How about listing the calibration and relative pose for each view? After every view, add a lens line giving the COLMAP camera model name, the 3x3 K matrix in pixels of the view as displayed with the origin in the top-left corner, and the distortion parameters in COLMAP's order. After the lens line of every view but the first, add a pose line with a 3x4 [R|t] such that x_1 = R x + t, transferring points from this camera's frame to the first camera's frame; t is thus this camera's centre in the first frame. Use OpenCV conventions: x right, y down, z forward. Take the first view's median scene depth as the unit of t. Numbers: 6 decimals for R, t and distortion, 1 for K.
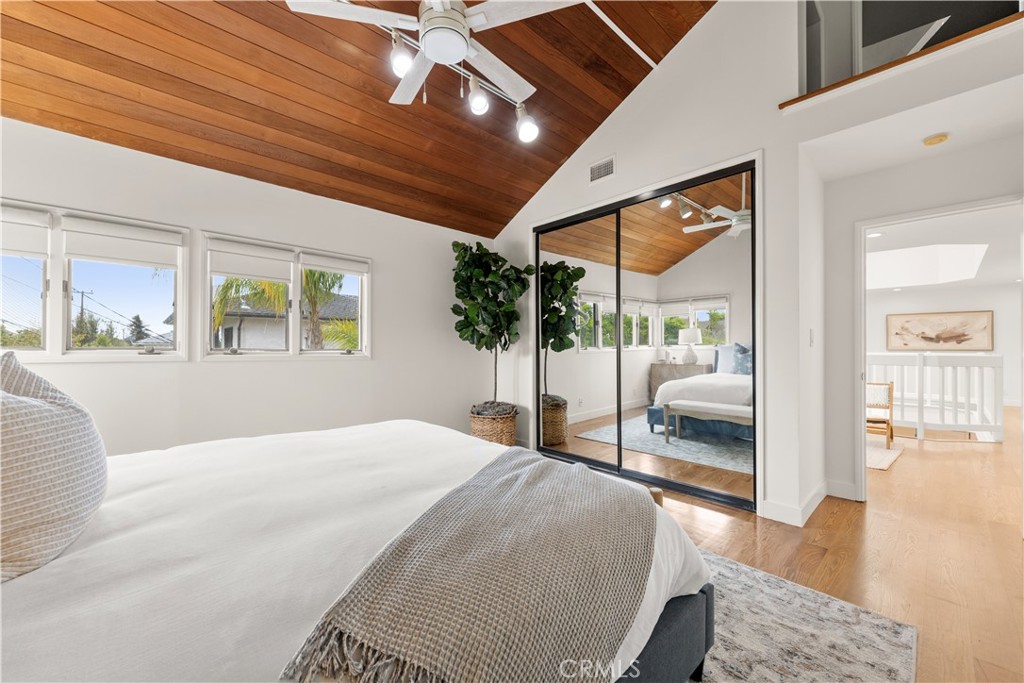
lens RADIAL K [[407.3, 0, 502.6], [0, 407.3, 345.6], [0, 0, 1]] dist [0.007273, -0.003948]
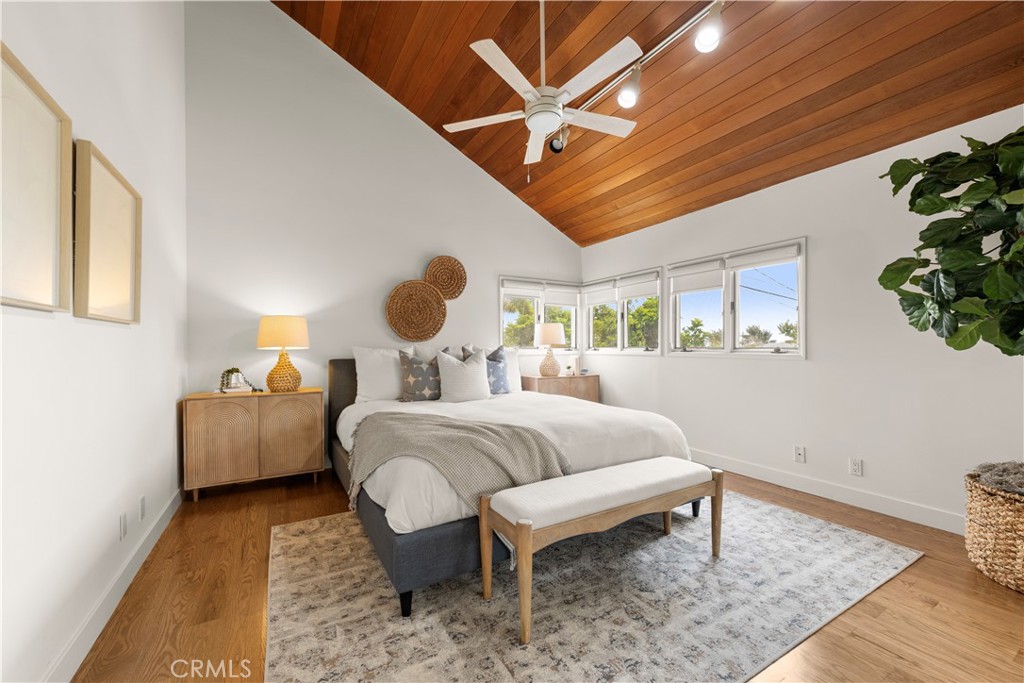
lens RADIAL K [[407.3, 0, 506.9], [0, 407.3, 343.9], [0, 0, 1]] dist [0.007273, -0.003948]
pose [[-0.223149, -0.010254, -0.974730, 0.670633], [0.004269, 0.999925, -0.011497, 0.008994], [0.974775, -0.006727, -0.223089, 0.658093]]
